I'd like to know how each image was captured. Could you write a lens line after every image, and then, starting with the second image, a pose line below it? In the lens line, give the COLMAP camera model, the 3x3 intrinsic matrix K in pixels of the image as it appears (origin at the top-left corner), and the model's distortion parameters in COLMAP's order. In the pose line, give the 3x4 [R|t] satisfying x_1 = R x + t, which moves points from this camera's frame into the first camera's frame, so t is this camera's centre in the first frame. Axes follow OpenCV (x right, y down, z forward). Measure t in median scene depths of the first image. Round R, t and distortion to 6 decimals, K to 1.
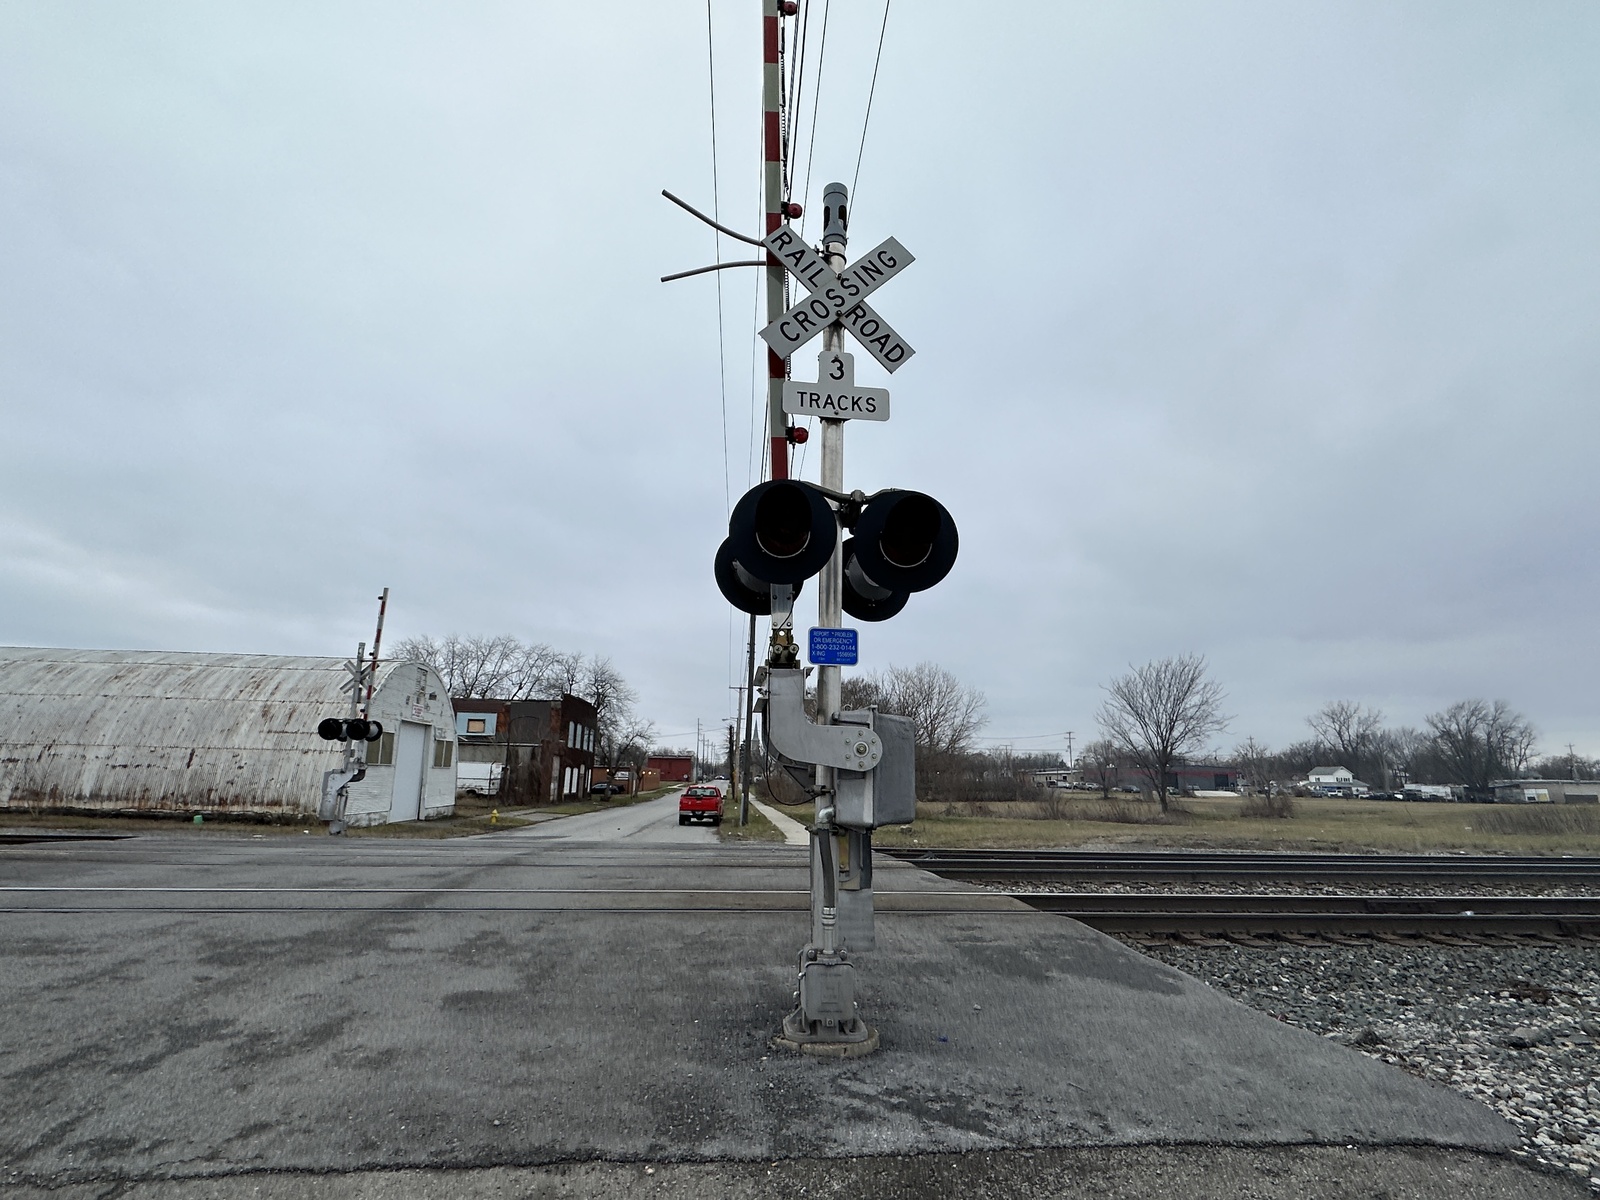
lens RADIAL K [[822.3, 0, 803.5], [0, 822.3, 631.9], [0, 0, 1]] dist [-0.029387, 0.006728]
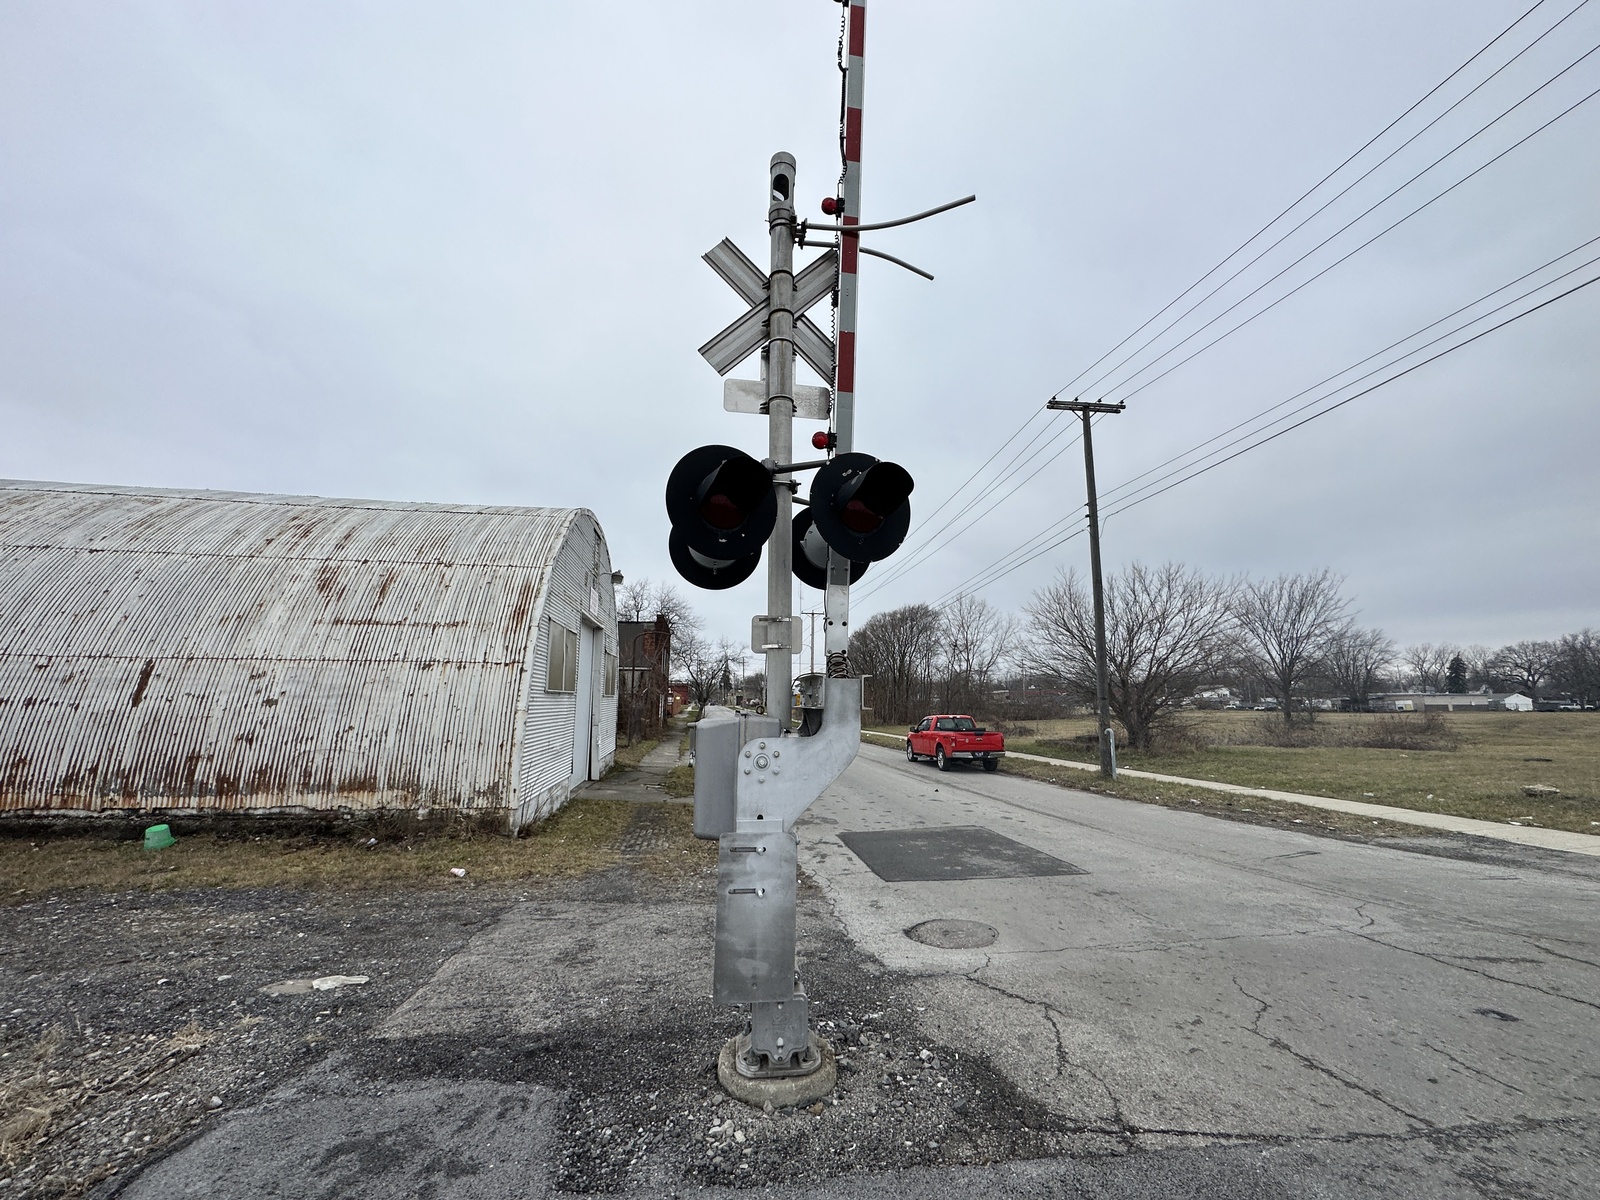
lens RADIAL K [[621.8, 0, 800.0], [0, 621.8, 620.6], [0, 0, 1]] dist [-0.020168, 0.001615]
pose [[0.996172, -0.004339, 0.087310, -0.442811], [-0.000028, 0.998752, 0.049953, 0.107661], [-0.087418, -0.049764, 0.994928, 0.655173]]
